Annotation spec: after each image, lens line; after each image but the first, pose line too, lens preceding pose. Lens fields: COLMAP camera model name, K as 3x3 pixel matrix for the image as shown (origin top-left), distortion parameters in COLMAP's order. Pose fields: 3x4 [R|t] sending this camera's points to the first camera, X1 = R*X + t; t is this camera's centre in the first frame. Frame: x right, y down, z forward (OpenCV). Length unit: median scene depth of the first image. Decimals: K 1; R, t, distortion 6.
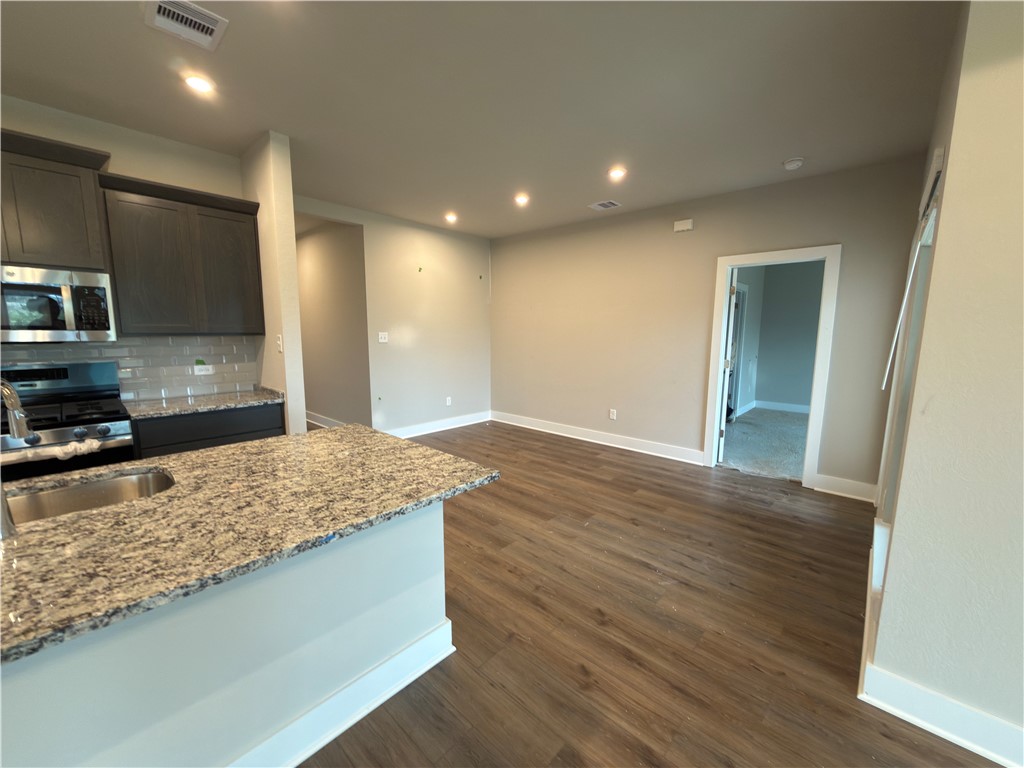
lens RADIAL K [[406.5, 0, 512.0], [0, 406.5, 384.0], [0, 0, 1]] dist [-0.000660, -0.000373]
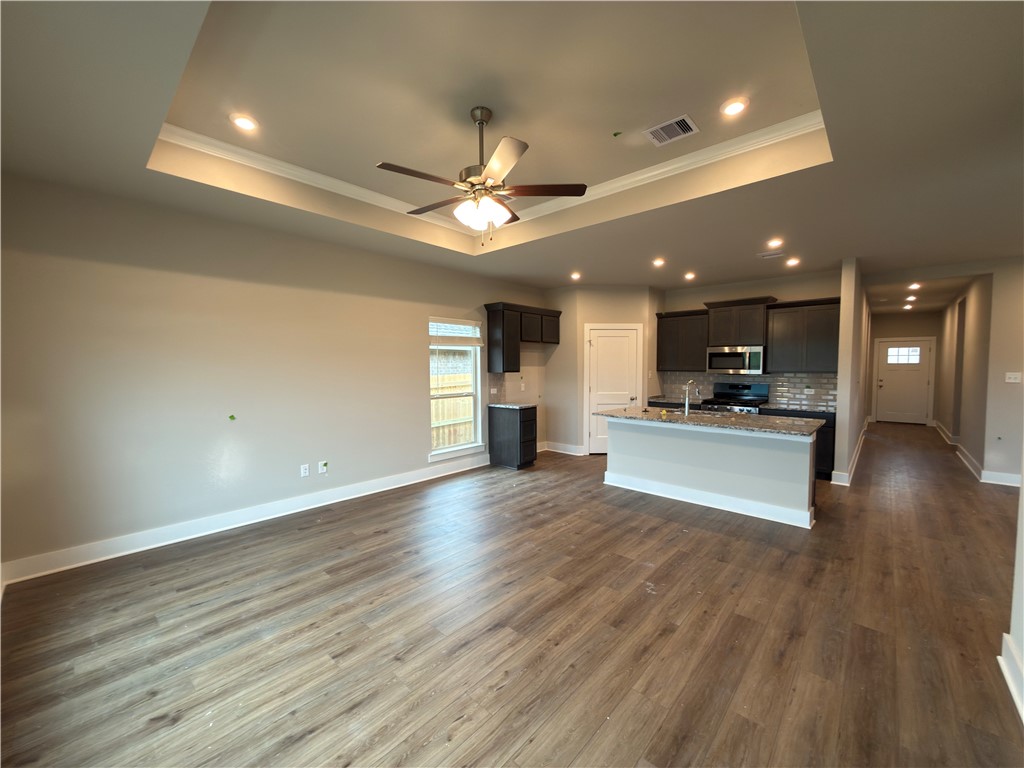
lens RADIAL K [[406.5, 0, 512.0], [0, 406.5, 384.0], [0, 0, 1]] dist [-0.000660, -0.000373]
pose [[-0.002107, 0.041434, -0.999139, 0.973622], [-0.133253, 0.990219, 0.041345, 0.032077], [0.991080, 0.133225, 0.003435, -0.297069]]
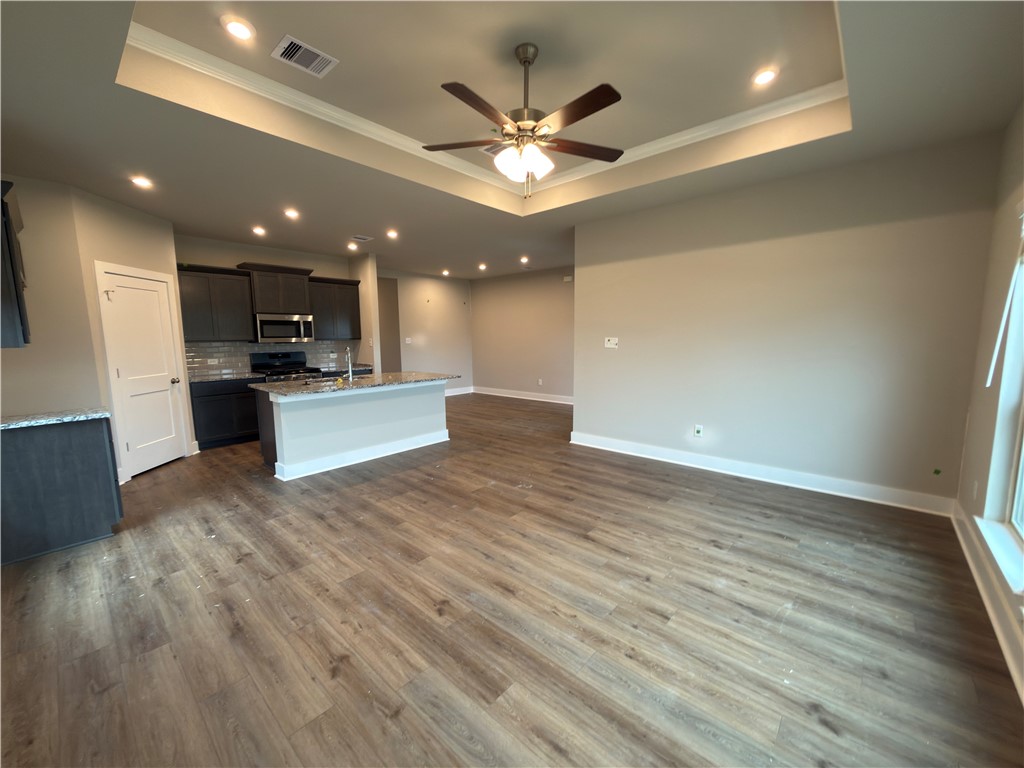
lens RADIAL K [[406.5, 0, 512.0], [0, 406.5, 384.0], [0, 0, 1]] dist [-0.000660, -0.000373]
pose [[0.999821, -0.017233, 0.007782, 0.166388], [0.017345, 0.999744, -0.014544, 0.153298], [-0.007529, 0.014676, 0.999864, -1.097579]]
